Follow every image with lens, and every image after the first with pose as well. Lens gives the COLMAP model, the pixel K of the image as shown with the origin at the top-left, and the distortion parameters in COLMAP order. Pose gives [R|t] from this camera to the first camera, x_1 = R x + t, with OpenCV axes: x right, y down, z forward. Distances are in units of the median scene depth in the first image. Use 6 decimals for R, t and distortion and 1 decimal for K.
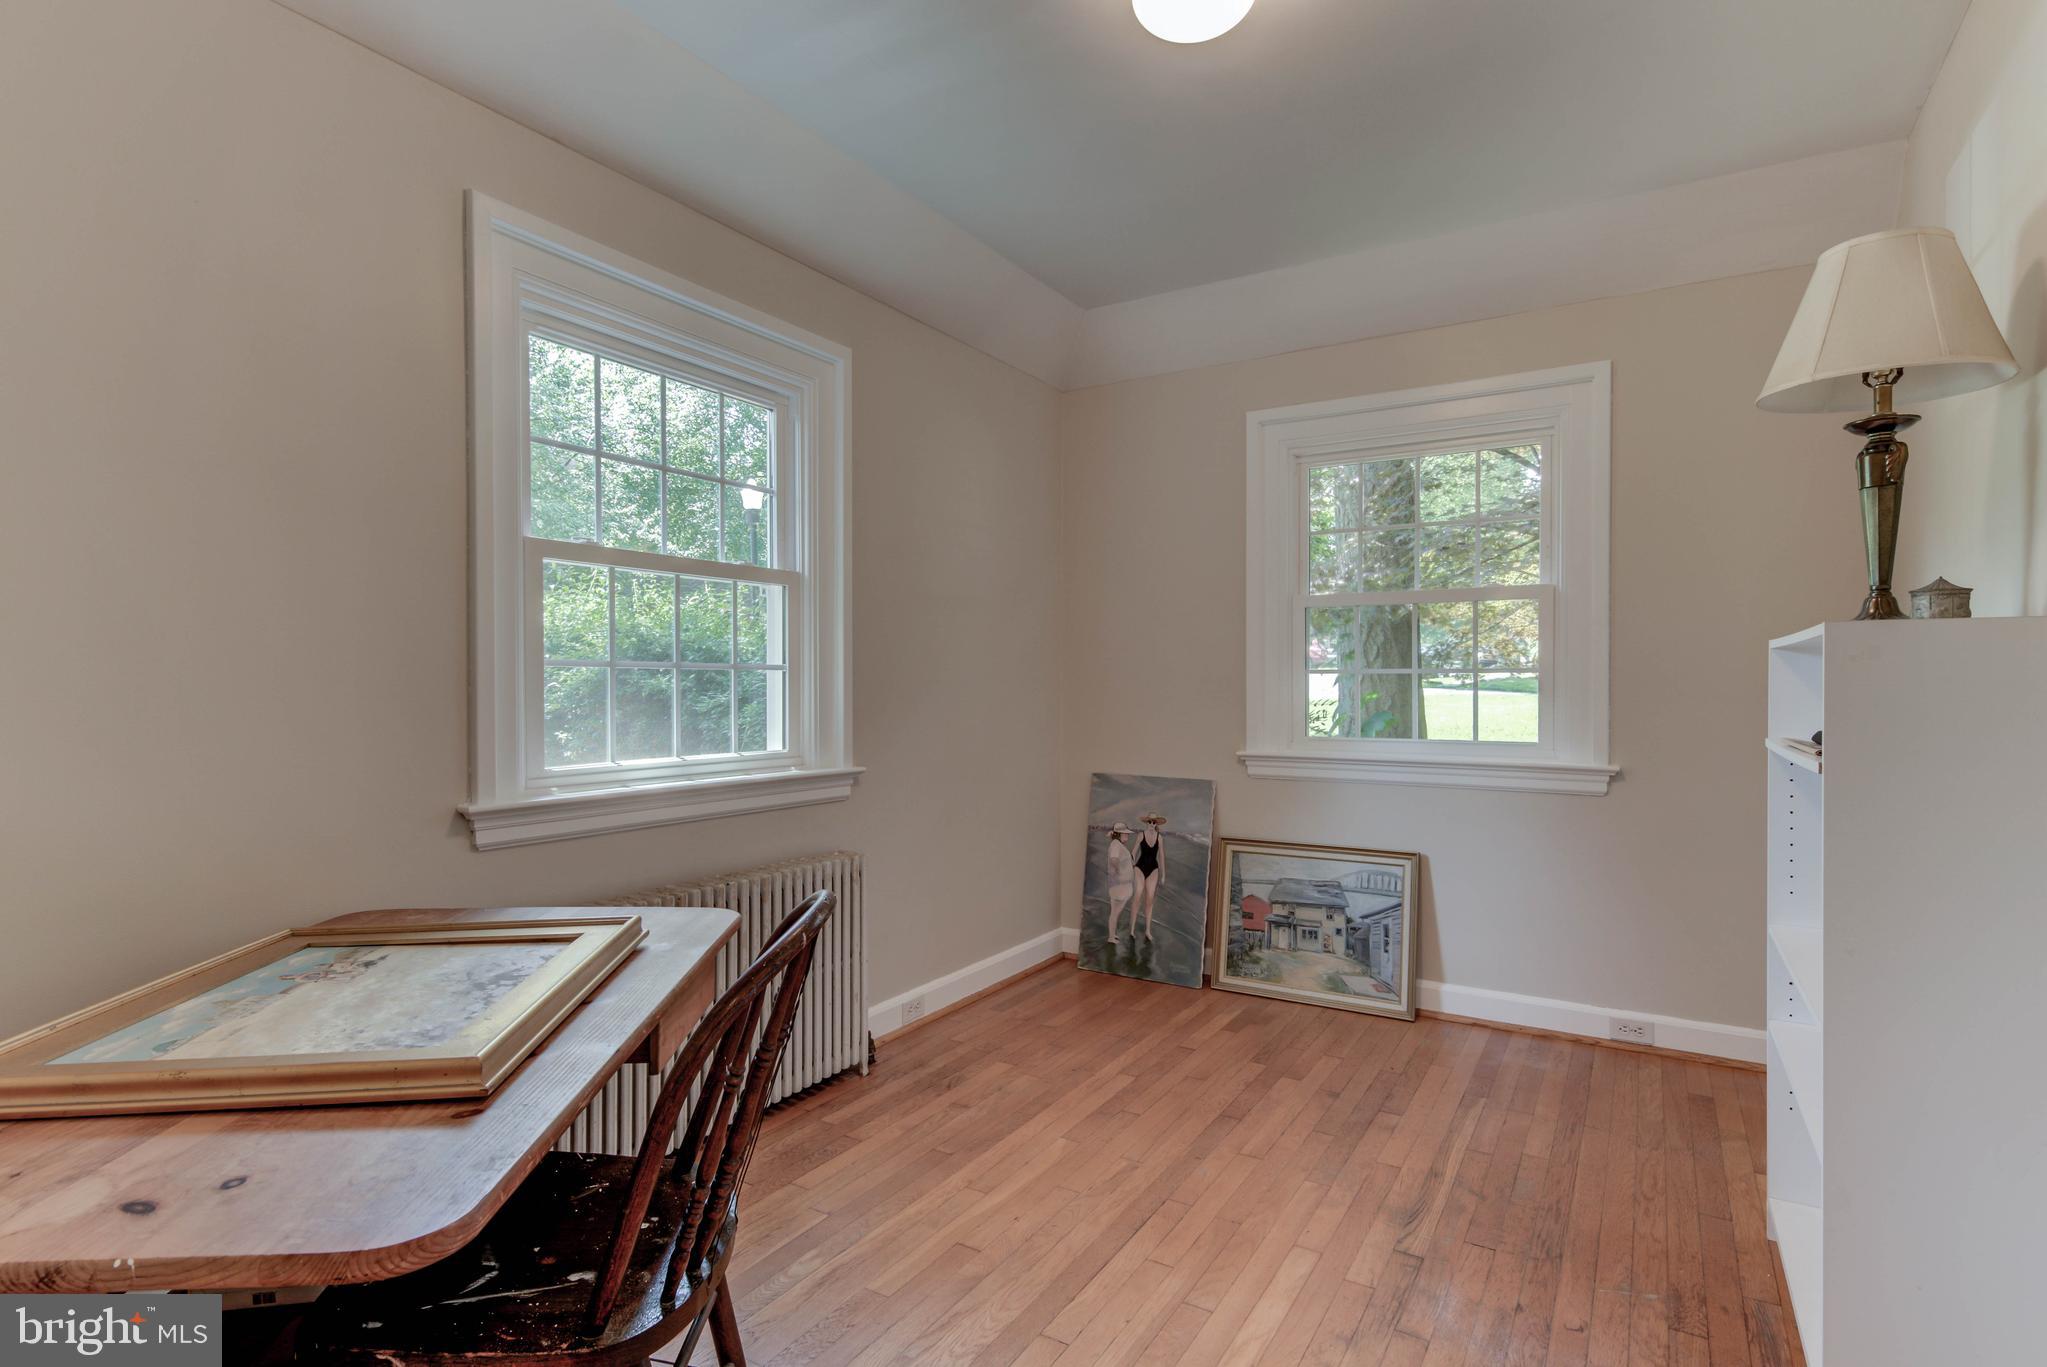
lens RADIAL K [[1026.6, 0, 1020.2], [0, 1026.6, 688.8], [0, 0, 1]] dist [0.021369, -0.008400]
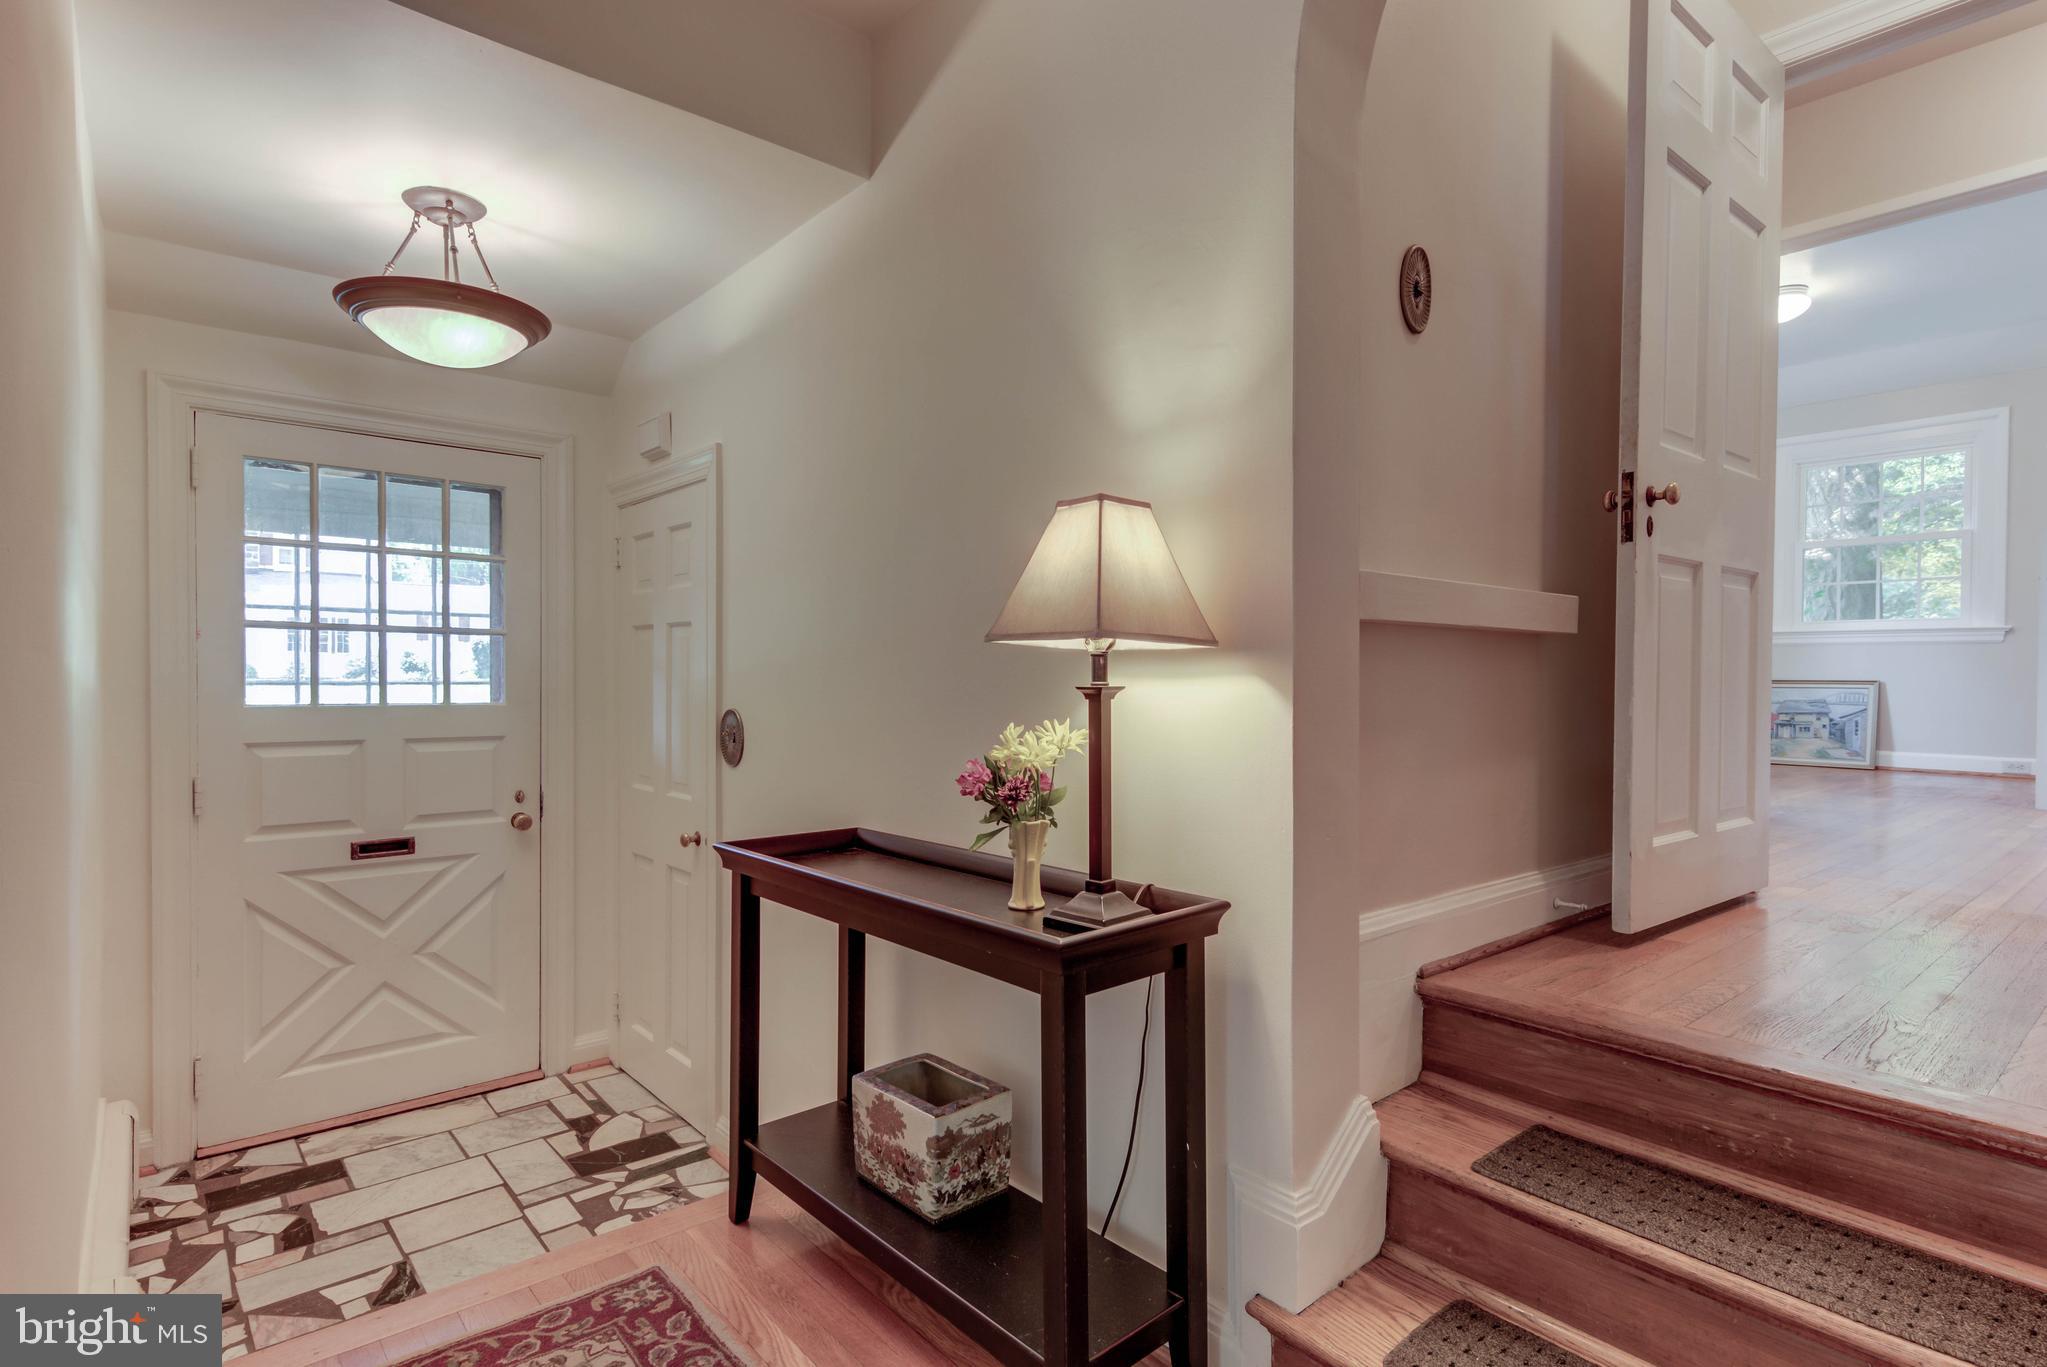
lens RADIAL K [[1026.6, 0, 1025.9], [0, 1026.6, 684.2], [0, 0, 1]] dist [0.021369, -0.008400]
pose [[0.946797, 0.012507, -0.321589, -0.444122], [-0.010798, 0.999917, 0.007096, 0.167758], [0.321651, -0.003246, 0.946853, -1.201738]]
